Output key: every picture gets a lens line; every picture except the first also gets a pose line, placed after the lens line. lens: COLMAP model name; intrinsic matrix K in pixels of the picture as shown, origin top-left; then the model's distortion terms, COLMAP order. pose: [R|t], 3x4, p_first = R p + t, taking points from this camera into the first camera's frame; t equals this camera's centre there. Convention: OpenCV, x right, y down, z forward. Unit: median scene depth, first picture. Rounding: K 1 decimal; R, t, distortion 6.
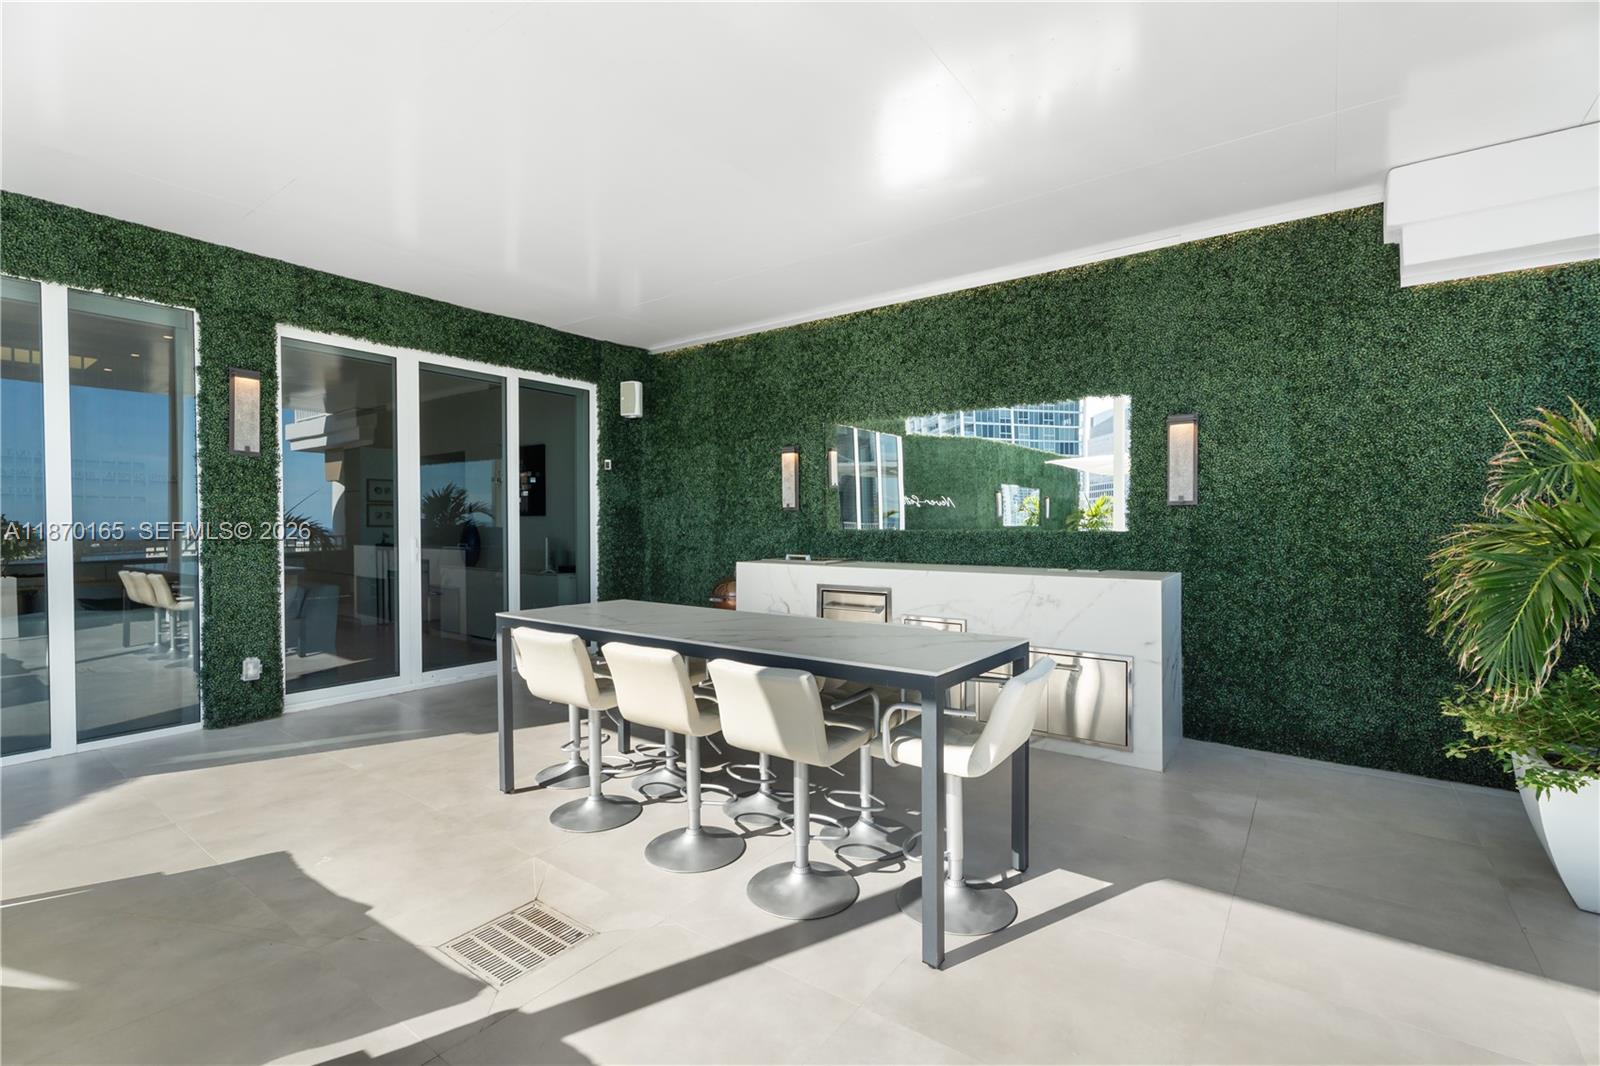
lens RADIAL K [[707.6, 0, 805.1], [0, 707.6, 533.4], [0, 0, 1]] dist [0.010017, -0.001957]
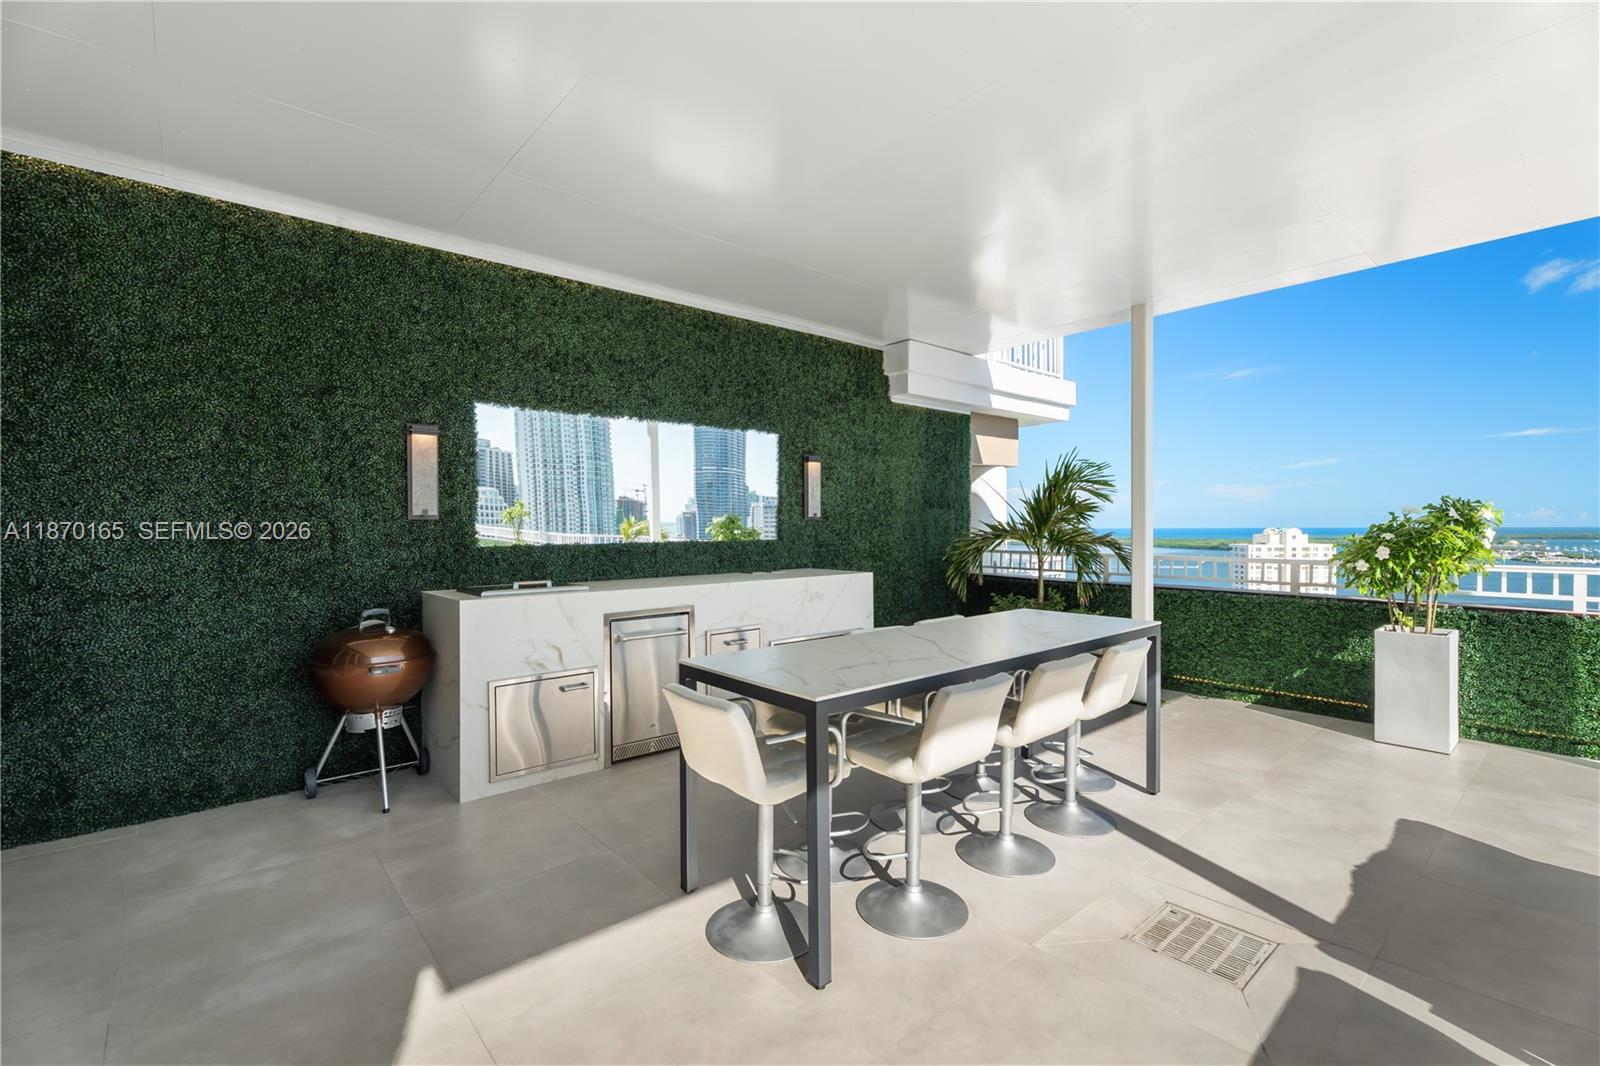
lens RADIAL K [[707.6, 0, 798.1], [0, 707.6, 529.1], [0, 0, 1]] dist [0.010017, -0.001957]
pose [[0.232259, -0.000295, 0.972654, -0.763200], [0.029631, 0.999538, -0.006772, -0.012299], [-0.972203, 0.030394, 0.232160, 0.655206]]
